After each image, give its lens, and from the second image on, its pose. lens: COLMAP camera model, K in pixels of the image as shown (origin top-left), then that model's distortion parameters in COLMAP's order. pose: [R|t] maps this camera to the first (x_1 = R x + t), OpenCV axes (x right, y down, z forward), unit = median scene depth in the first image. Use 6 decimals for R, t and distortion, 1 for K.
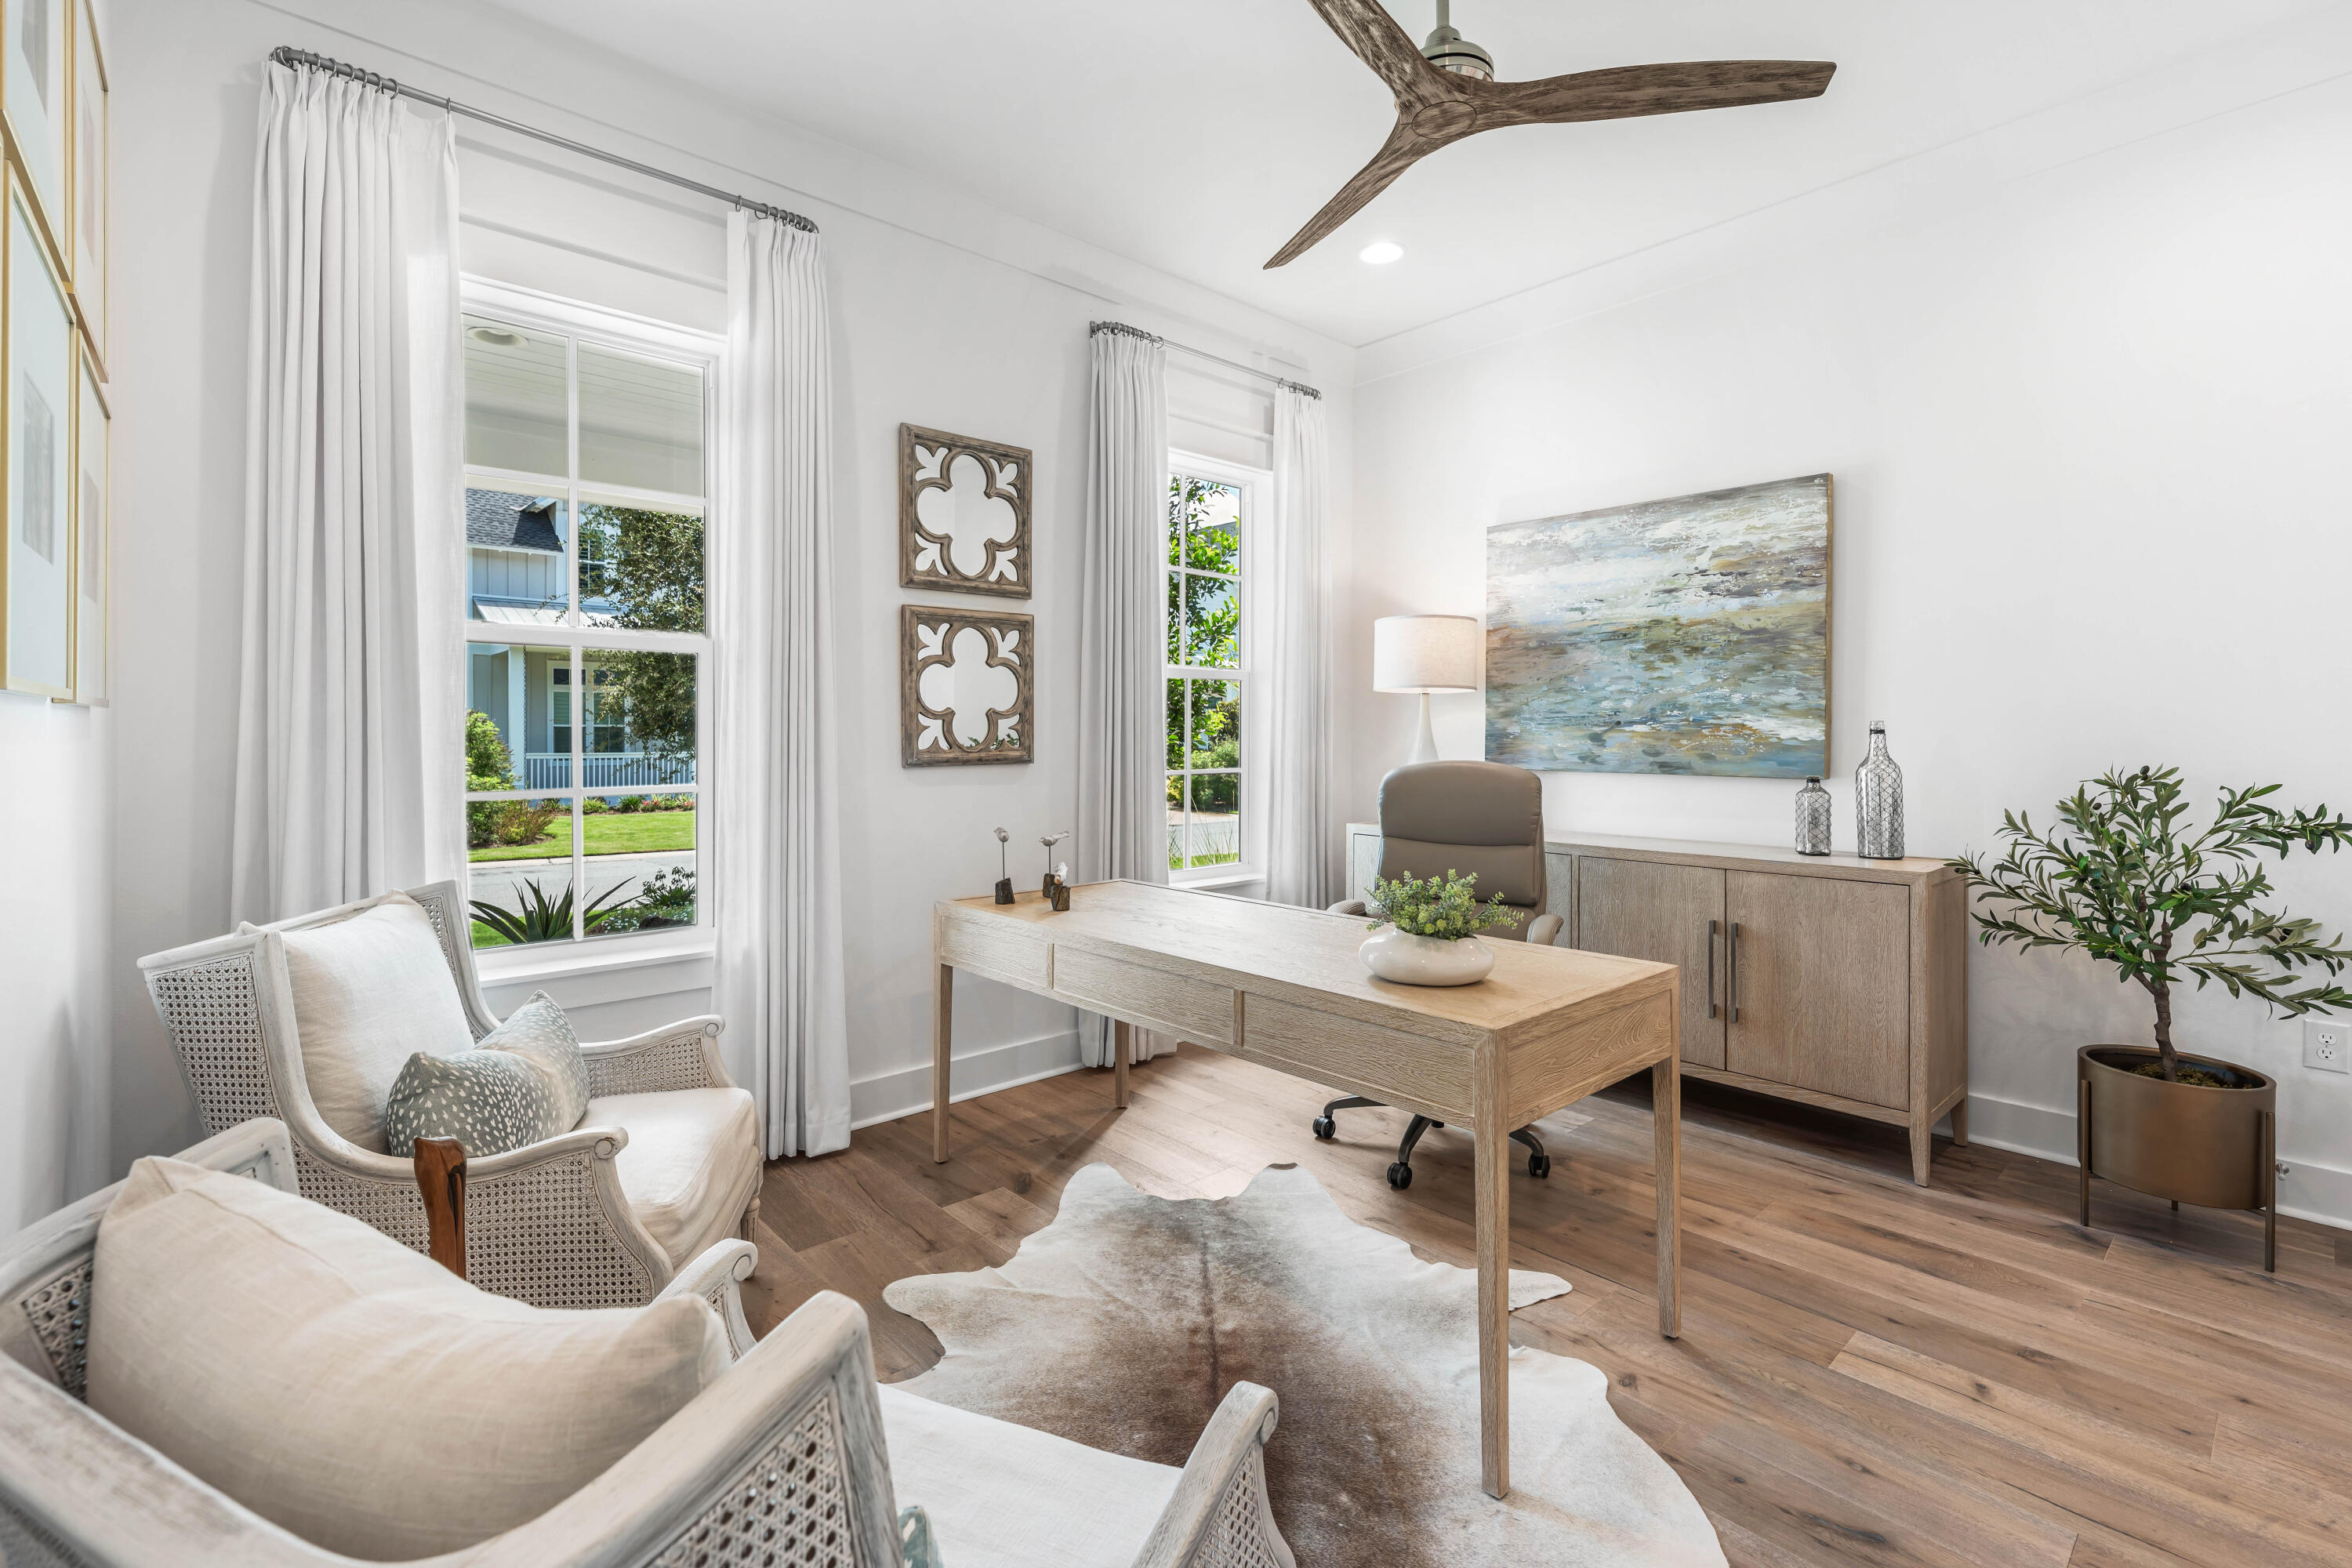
lens RADIAL K [[1042.0, 0, 1140.0], [0, 1042.0, 740.9], [0, 0, 1]] dist [-0.003622, -0.000272]
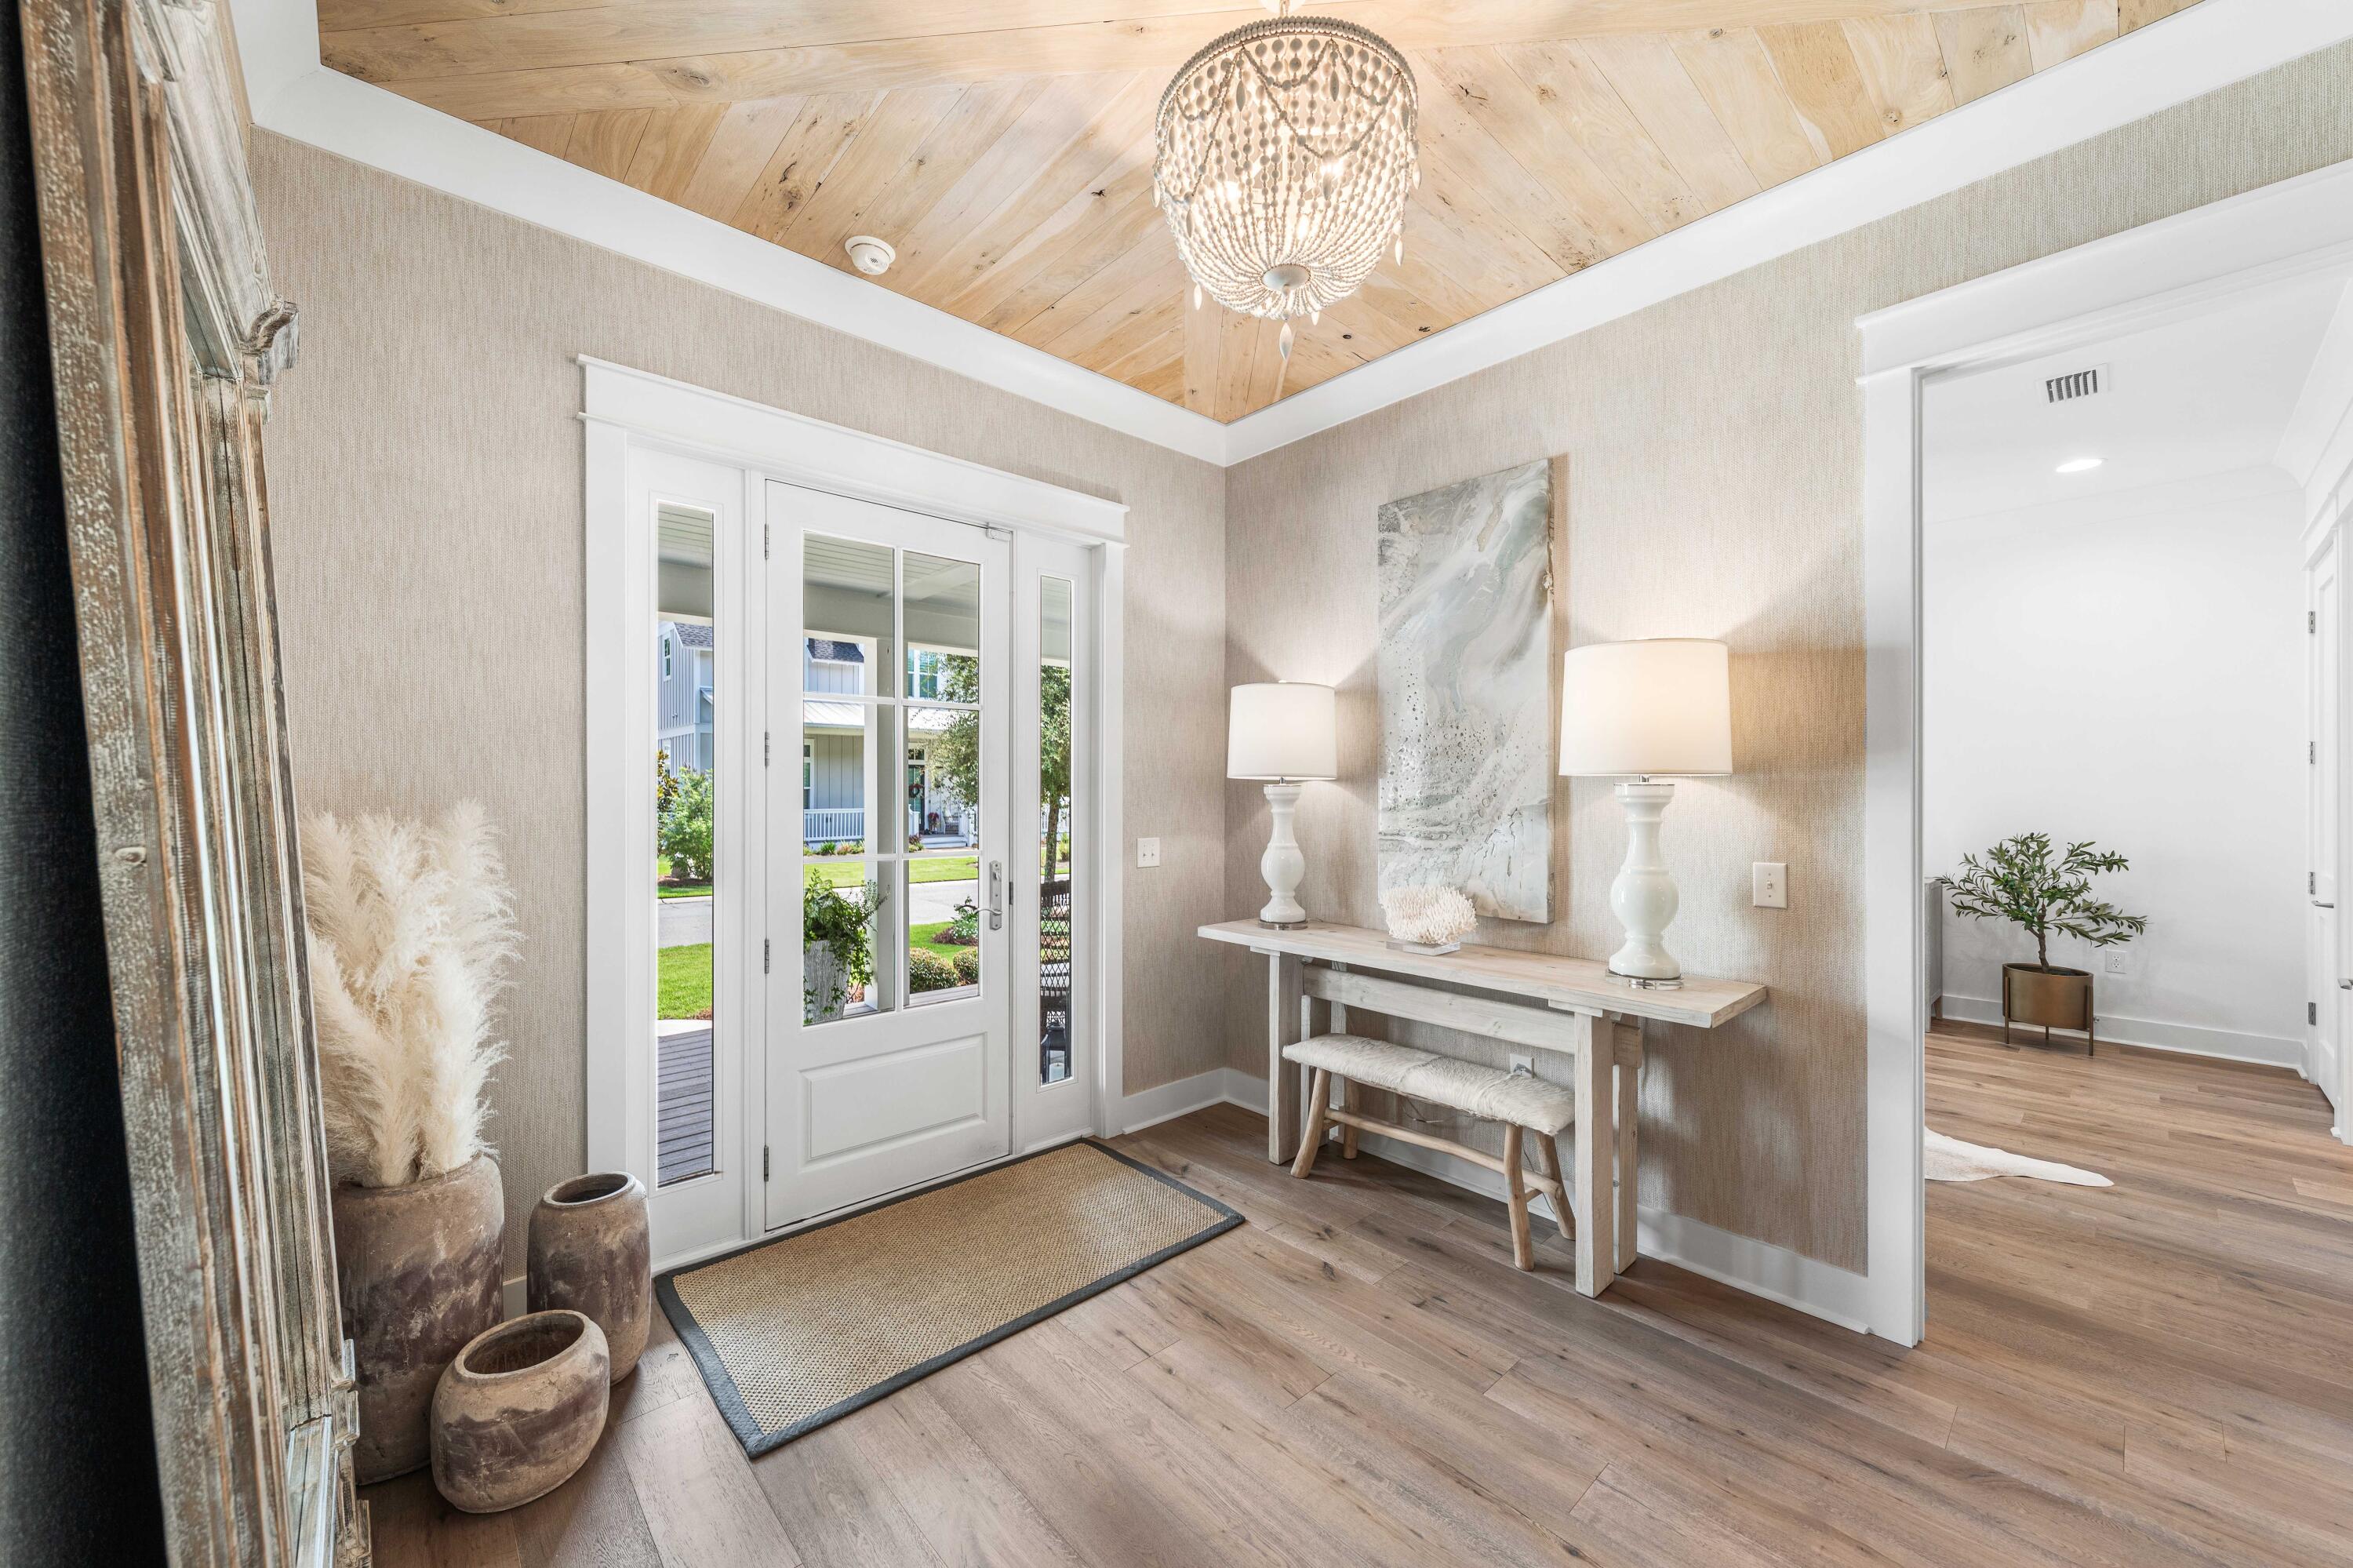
lens RADIAL K [[876.7, 0, 1179.4], [0, 876.7, 785.6], [0, 0, 1]] dist [0.000515, -0.000007]
pose [[0.999711, 0.004440, 0.023641, -0.870591], [-0.004176, 0.999929, -0.011189, -0.047635], [-0.023689, 0.011087, 0.999658, -0.801971]]
